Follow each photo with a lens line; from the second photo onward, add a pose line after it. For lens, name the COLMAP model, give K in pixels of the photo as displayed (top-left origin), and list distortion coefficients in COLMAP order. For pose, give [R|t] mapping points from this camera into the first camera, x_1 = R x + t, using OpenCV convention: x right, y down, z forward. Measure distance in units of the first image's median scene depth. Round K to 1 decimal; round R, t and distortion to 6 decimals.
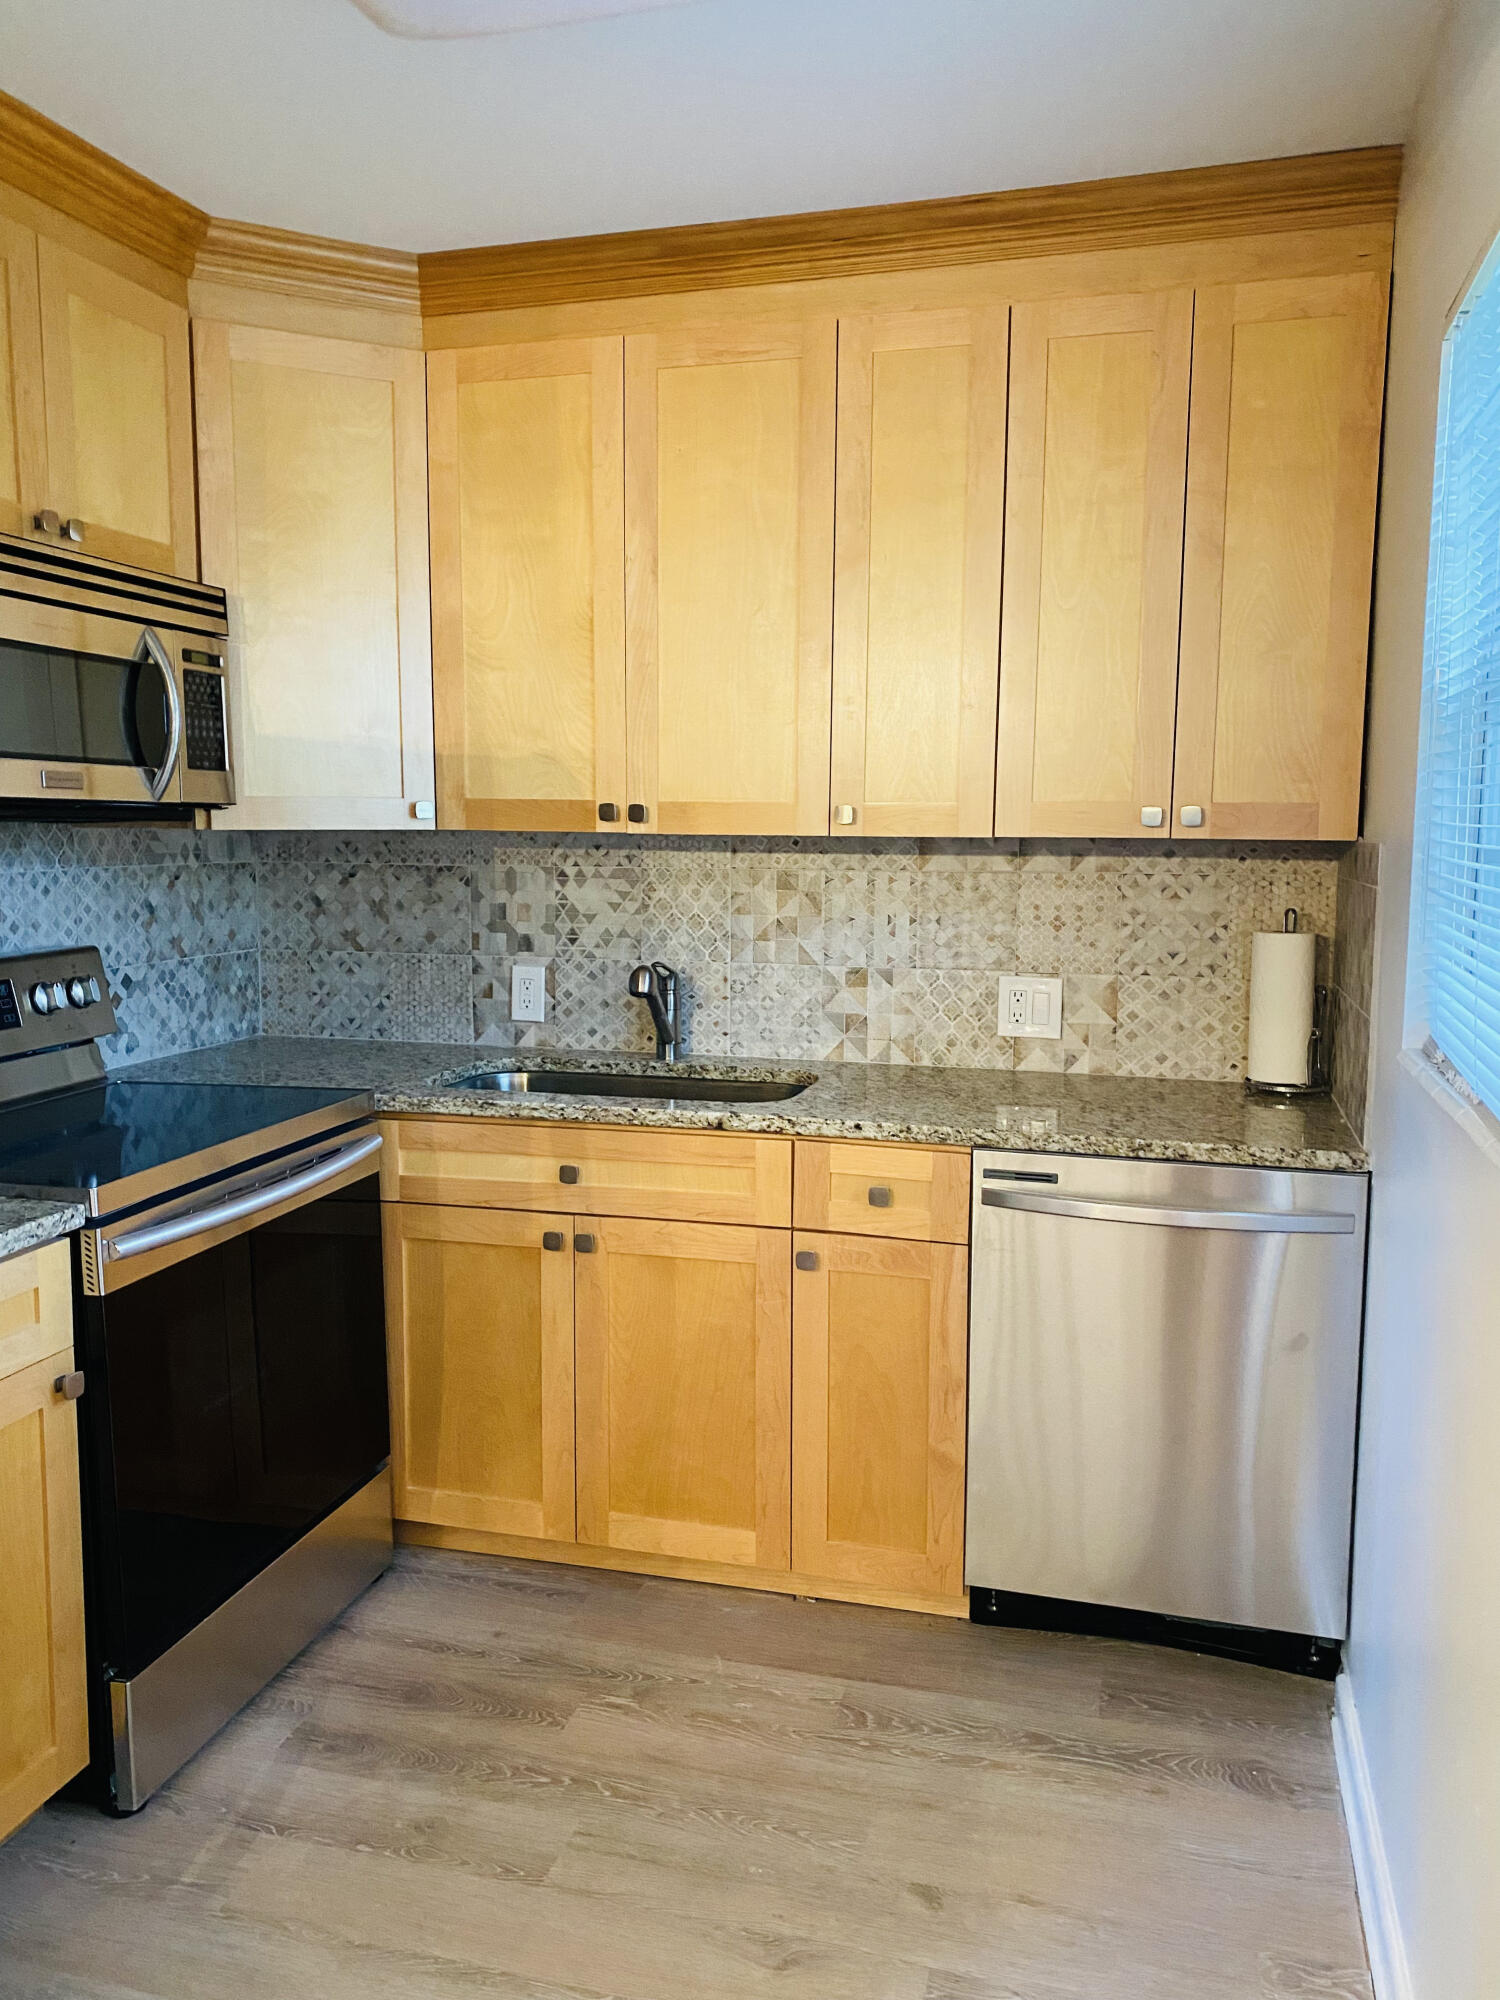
lens RADIAL K [[1542.9, 0, 733.6], [0, 1542.9, 1000.0], [0, 0, 1]] dist [0.034485, -0.032038]
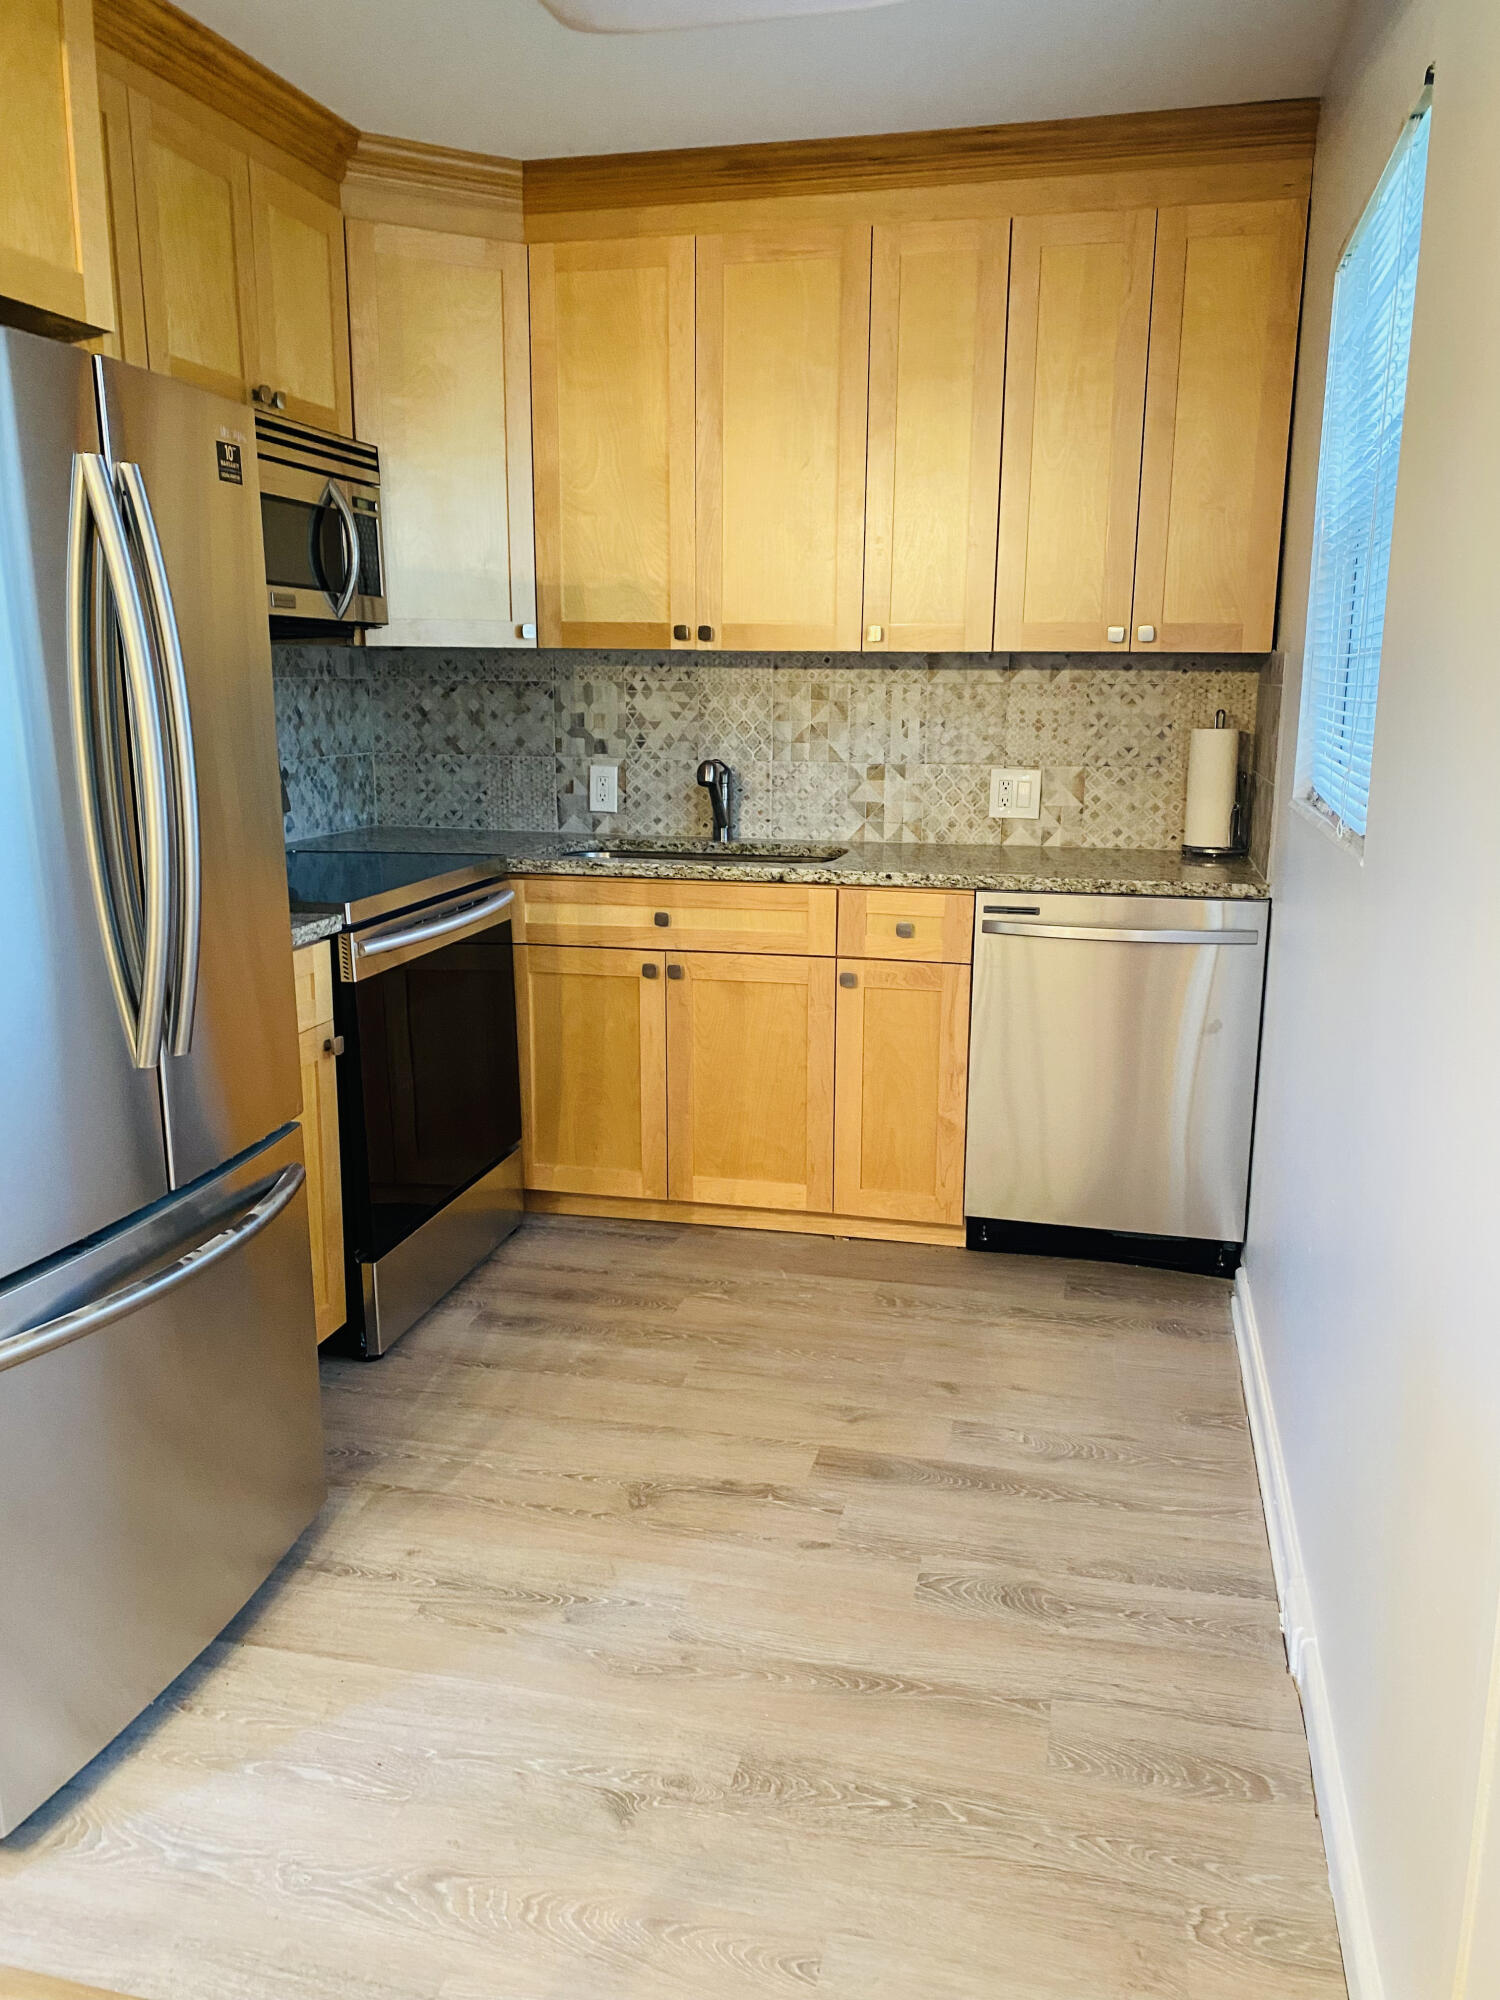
lens RADIAL K [[1542.9, 0, 746.7], [0, 1542.9, 1004.6], [0, 0, 1]] dist [0.034485, -0.032038]
pose [[0.999164, -0.007682, 0.040151, -0.085963], [0.003801, 0.995387, 0.095862, 0.060244], [-0.040702, -0.095629, 0.994585, -0.283996]]
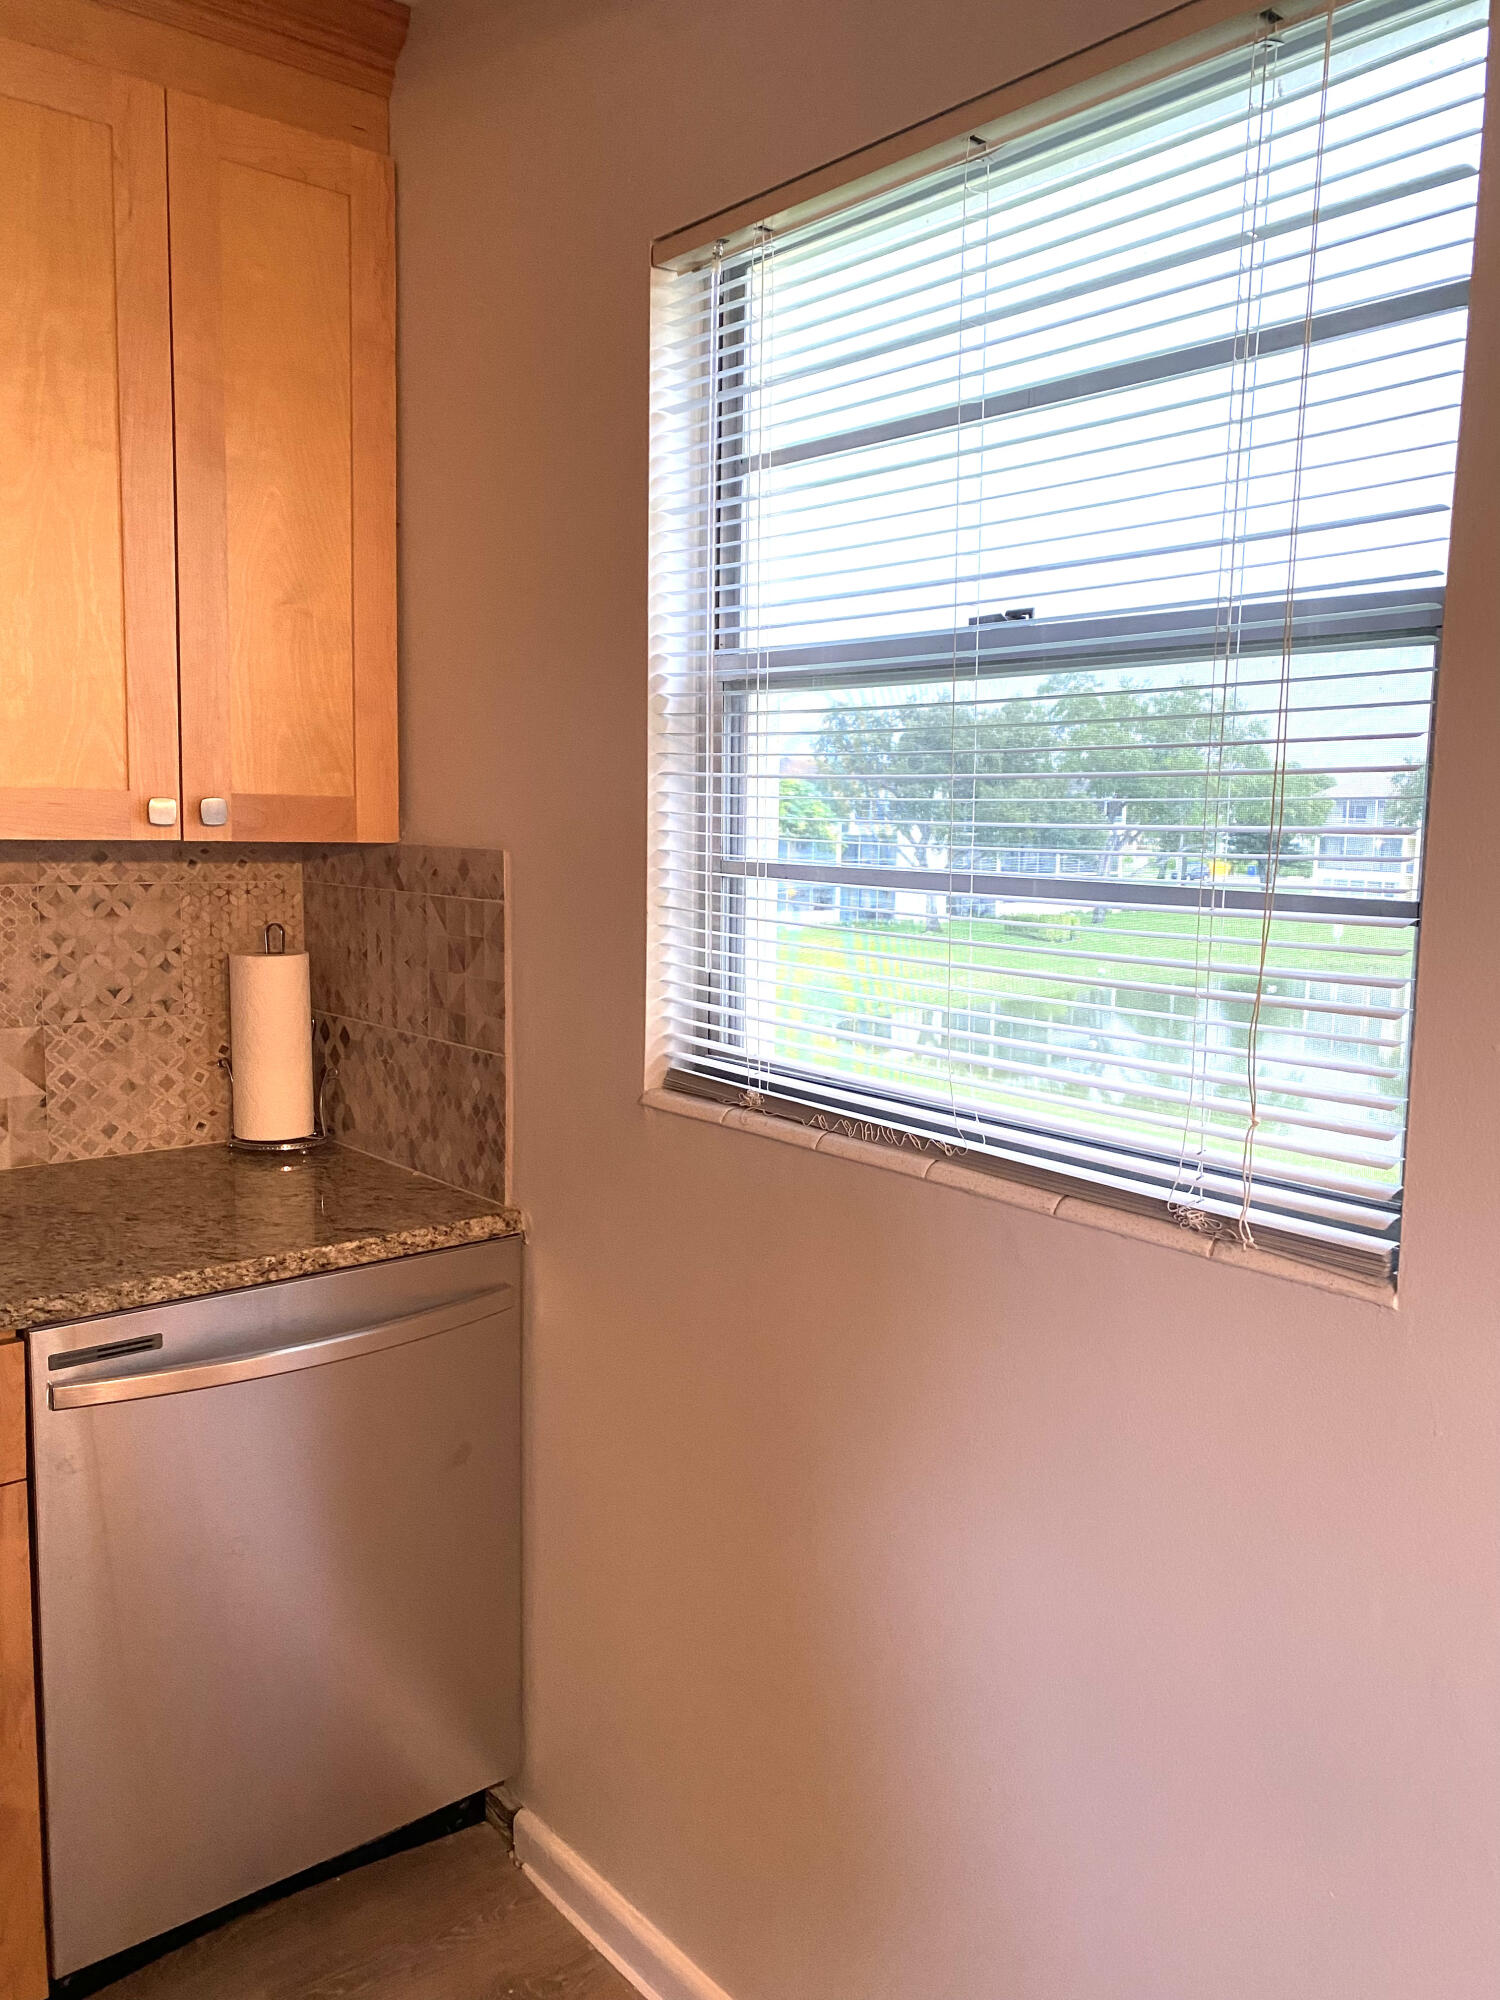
lens RADIAL K [[1542.9, 0, 741.1], [0, 1542.9, 995.7], [0, 0, 1]] dist [0.034485, -0.032038]
pose [[0.552312, -0.096727, 0.828007, -0.184620], [0.080571, 0.994790, 0.062467, -0.053553], [-0.829735, 0.032212, 0.557227, 0.353079]]
